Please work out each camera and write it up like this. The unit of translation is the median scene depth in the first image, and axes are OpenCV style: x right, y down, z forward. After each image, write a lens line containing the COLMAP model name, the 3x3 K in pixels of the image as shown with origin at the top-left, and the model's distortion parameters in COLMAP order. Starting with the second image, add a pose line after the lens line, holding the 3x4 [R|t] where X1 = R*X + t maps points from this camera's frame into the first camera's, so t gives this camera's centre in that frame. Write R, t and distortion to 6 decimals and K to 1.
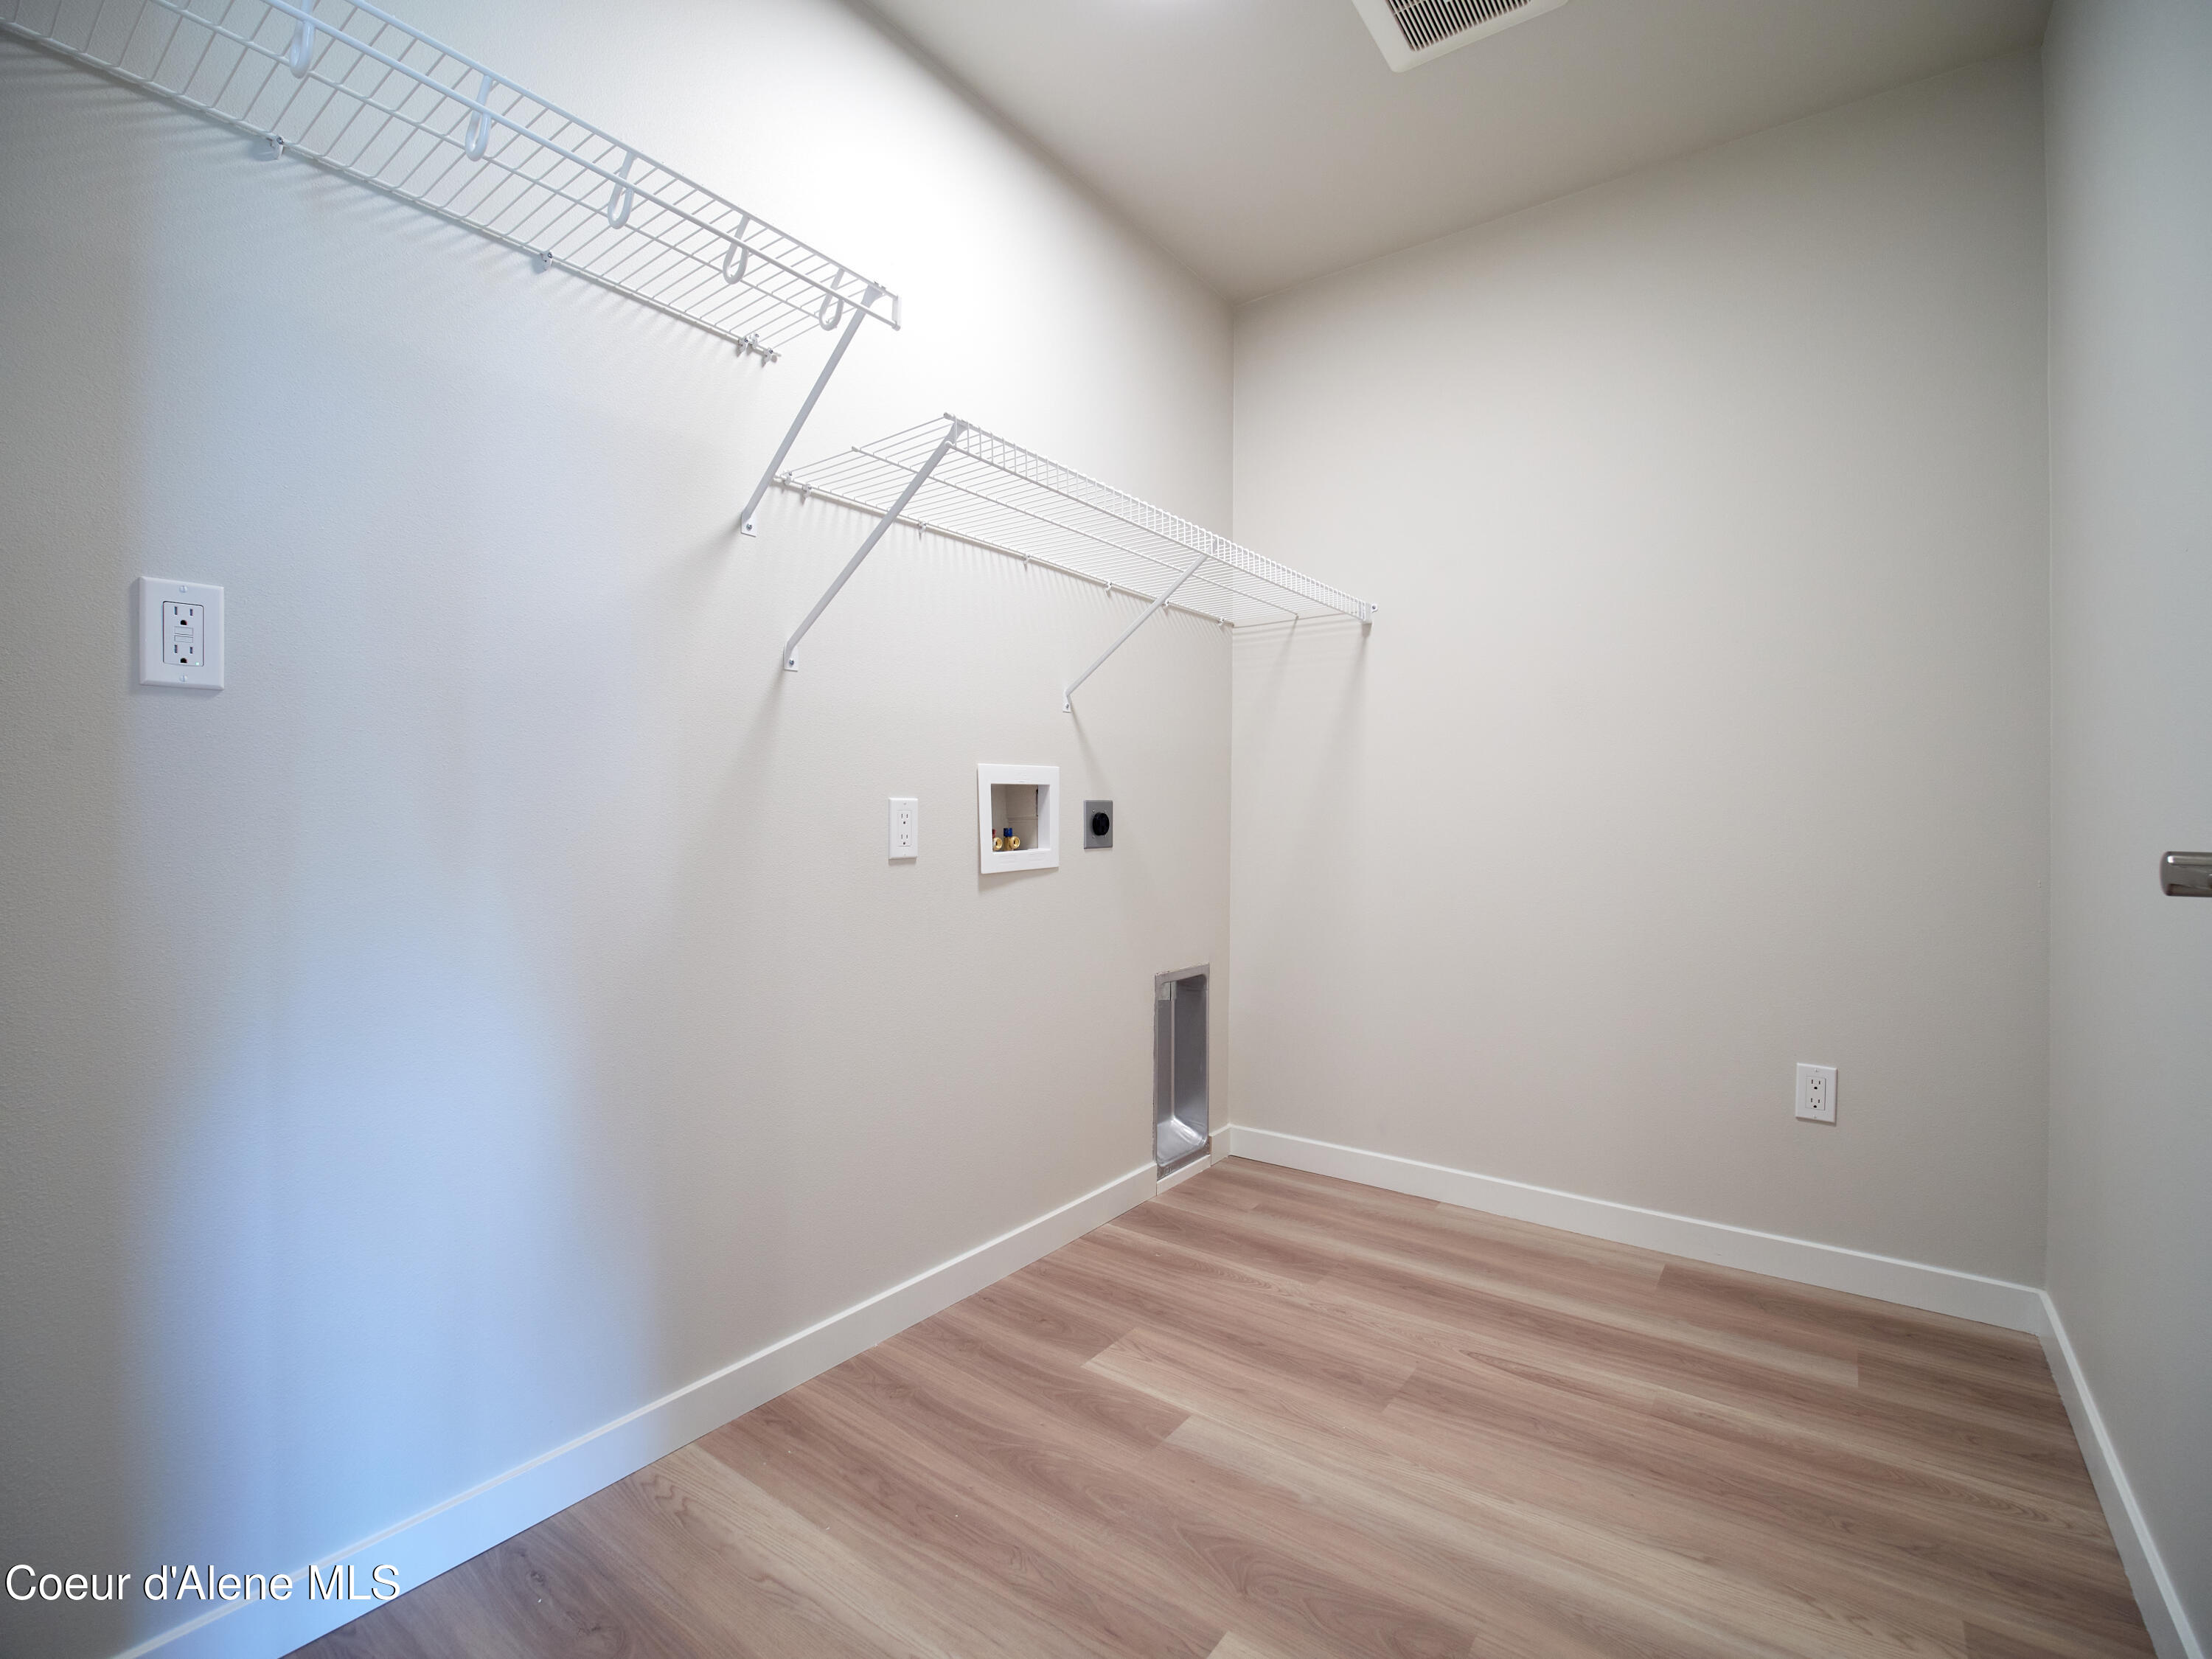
lens RADIAL K [[1016.4, 0, 1106.0], [0, 1016.4, 829.5], [0, 0, 1]] dist [-0.020905, -0.000743]
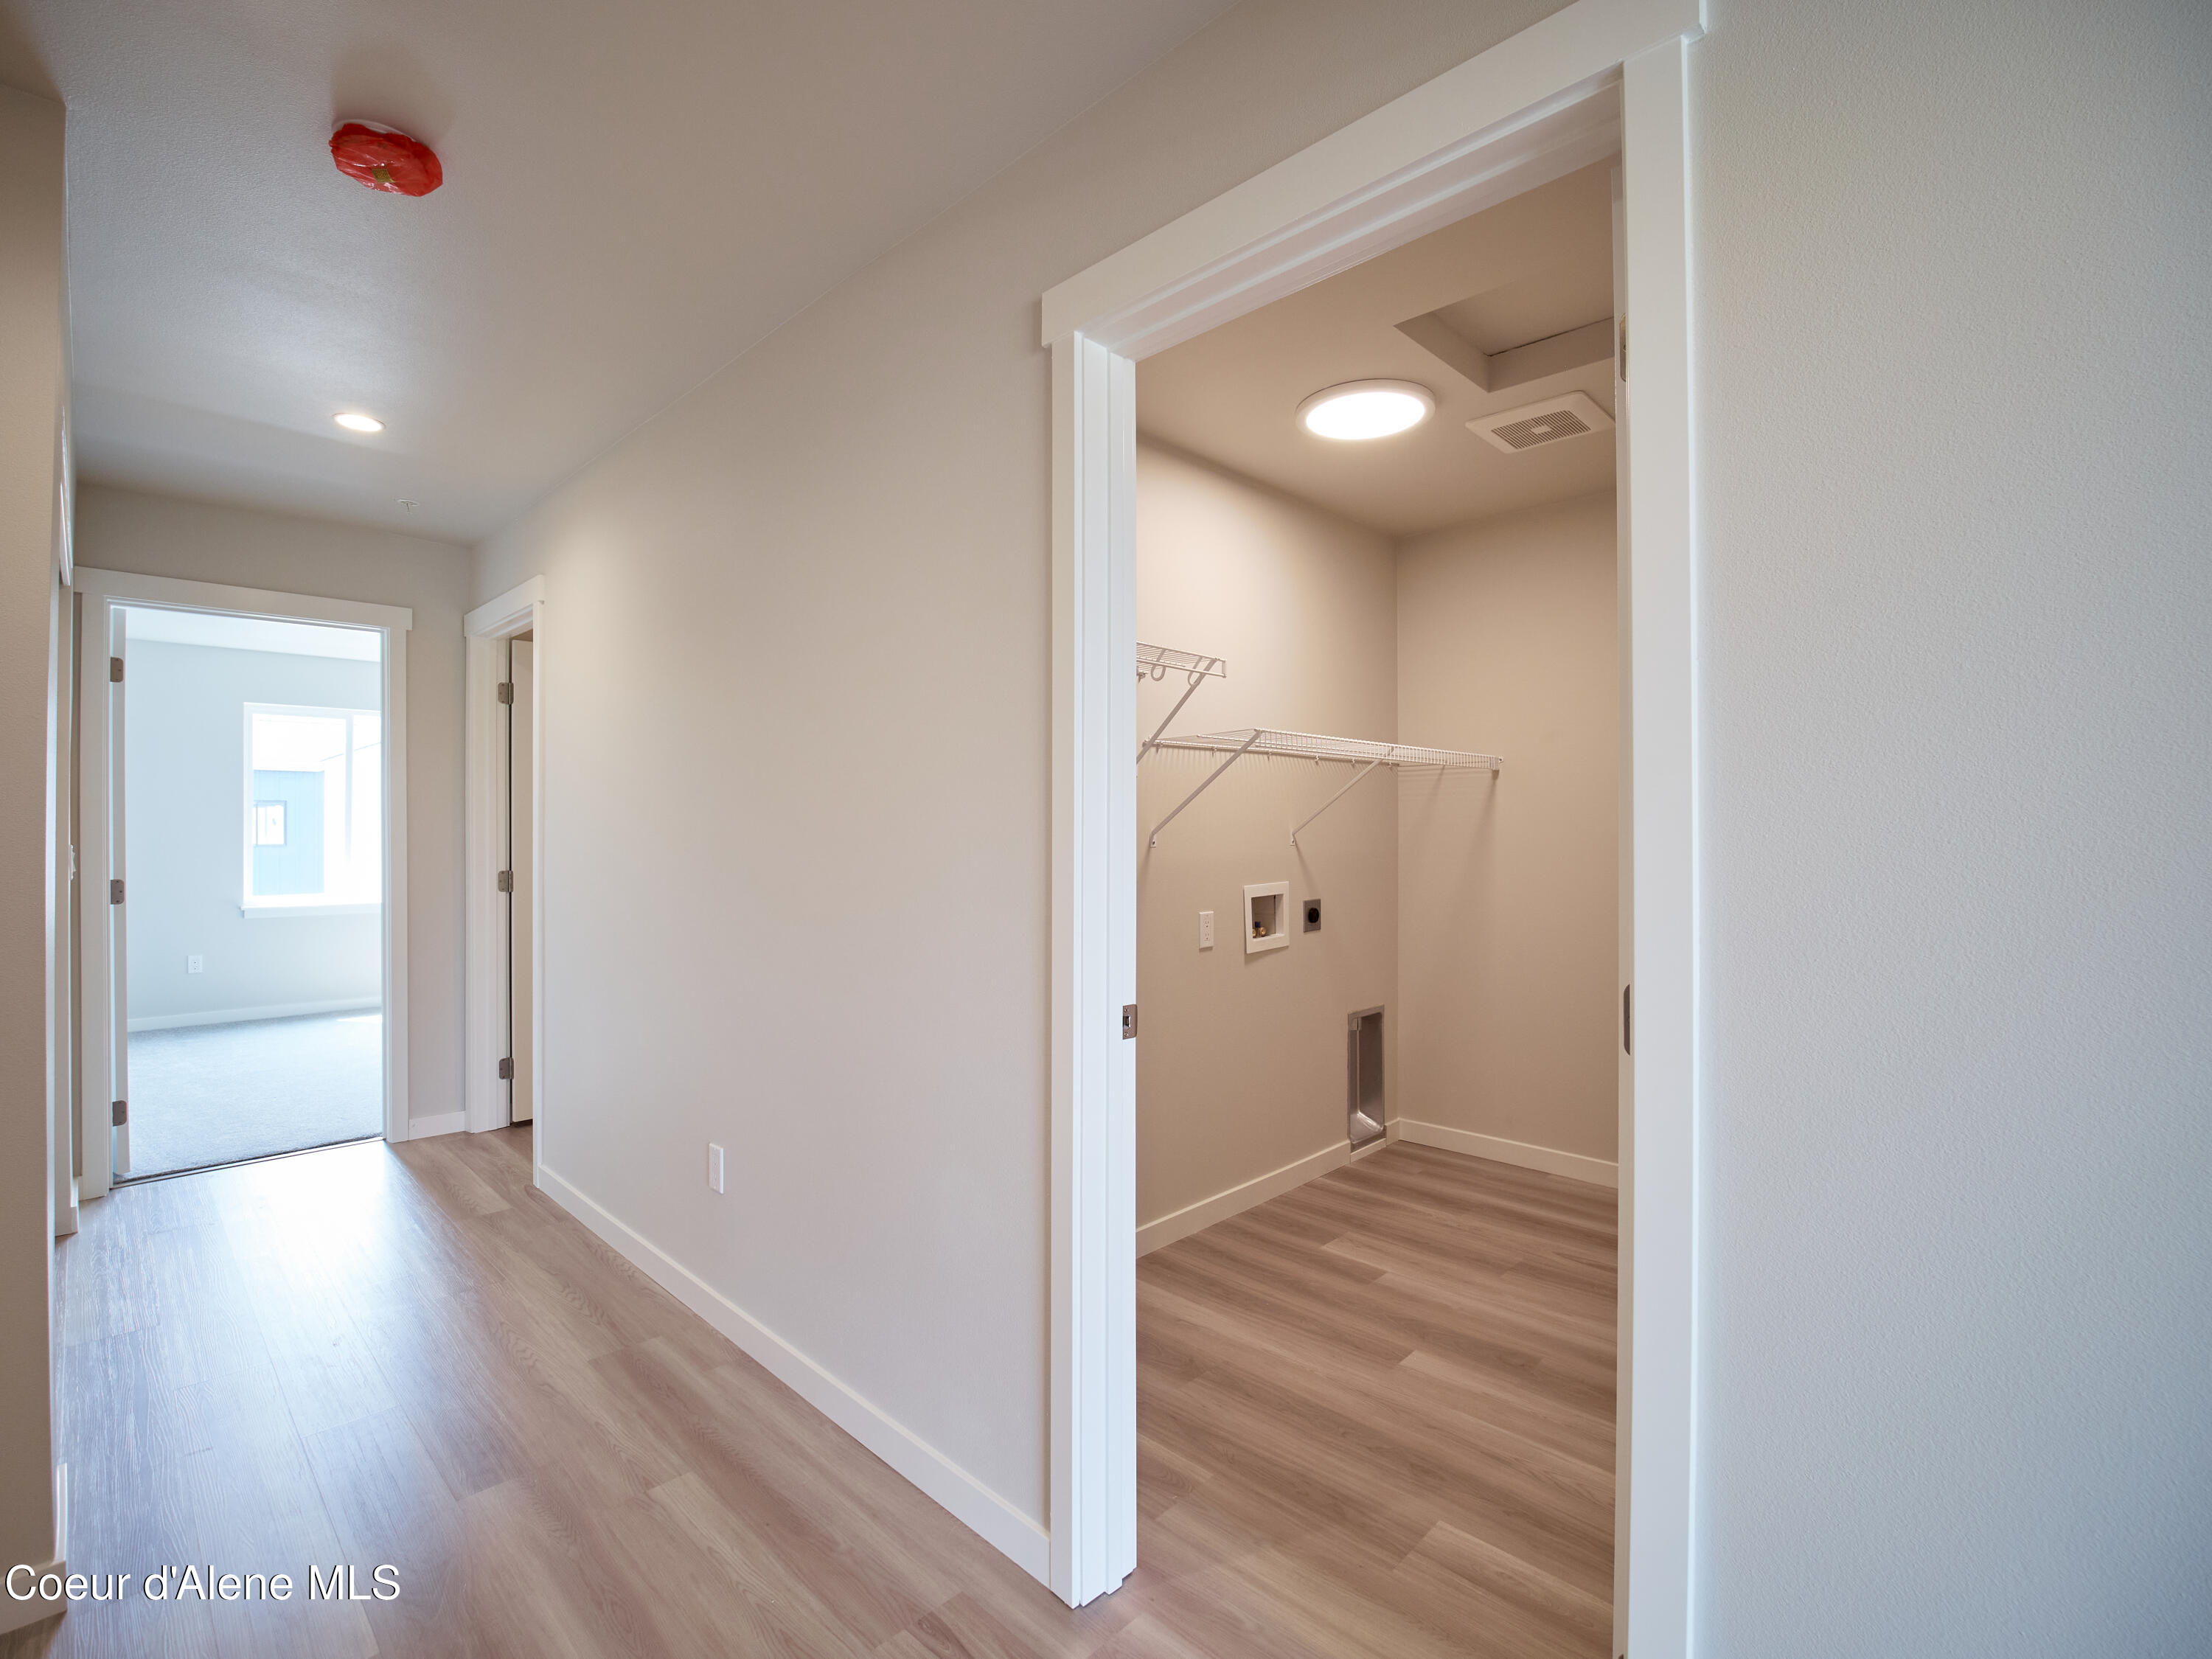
lens RADIAL K [[1033.0, 0, 1097.9], [0, 1033.0, 831.3], [0, 0, 1]] dist [-0.017371, -0.000466]
pose [[0.990280, -0.007694, -0.138873, -0.115657], [0.006760, 0.999951, -0.007198, -0.129204], [0.138921, 0.006190, 0.990284, -0.612273]]
